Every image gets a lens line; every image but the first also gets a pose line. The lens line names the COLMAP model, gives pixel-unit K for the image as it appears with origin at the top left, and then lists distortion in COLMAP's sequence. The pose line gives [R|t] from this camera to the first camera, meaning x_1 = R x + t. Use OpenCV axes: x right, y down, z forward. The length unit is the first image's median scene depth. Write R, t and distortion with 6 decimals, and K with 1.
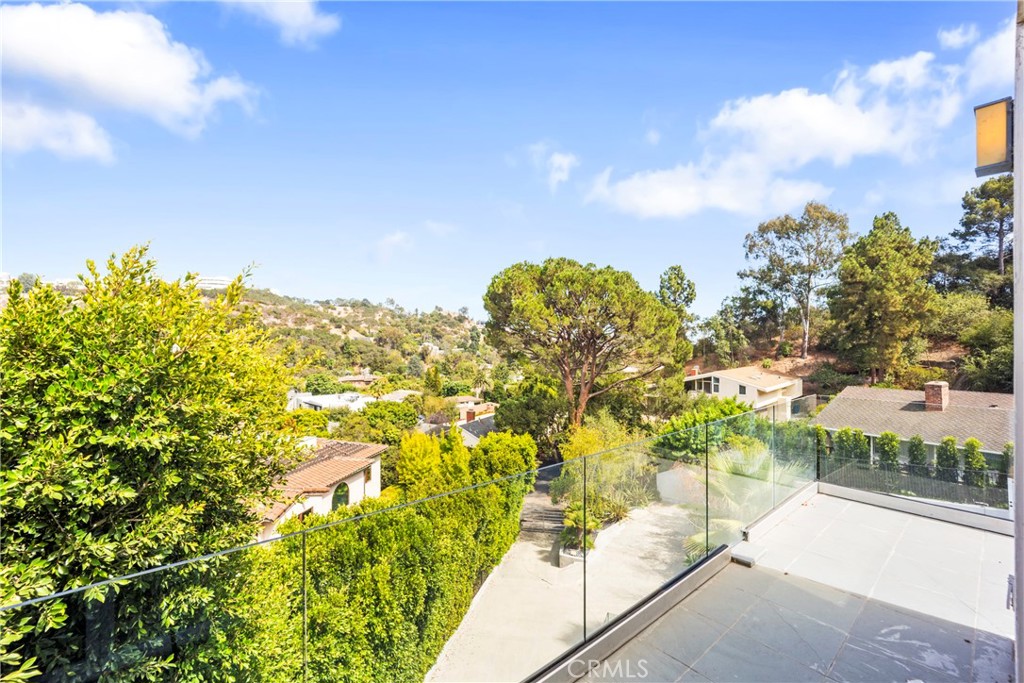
lens RADIAL K [[422.3, 0, 512.3], [0, 422.3, 346.5], [0, 0, 1]] dist [-0.004355, -0.000186]
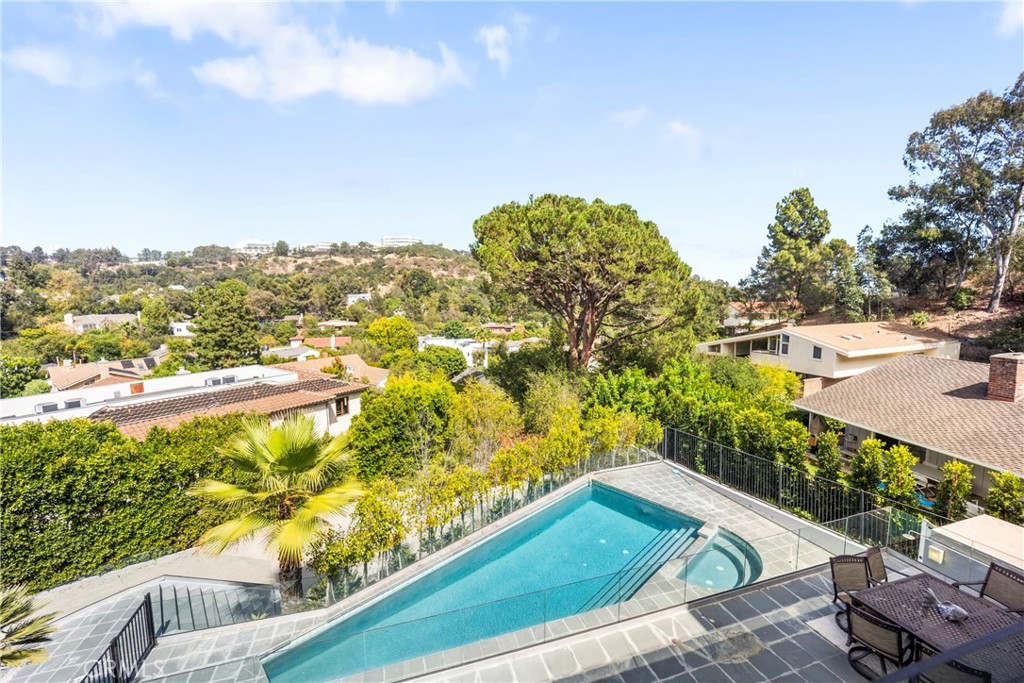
lens RADIAL K [[420.6, 0, 512.0], [0, 420.6, 341.5], [0, 0, 1]] dist [-0.014361, 0.003473]
pose [[0.920946, 0.041554, -0.387468, 0.235399], [0.000894, 0.994070, 0.108736, 0.001412], [0.389689, -0.100486, 0.915448, 0.077581]]
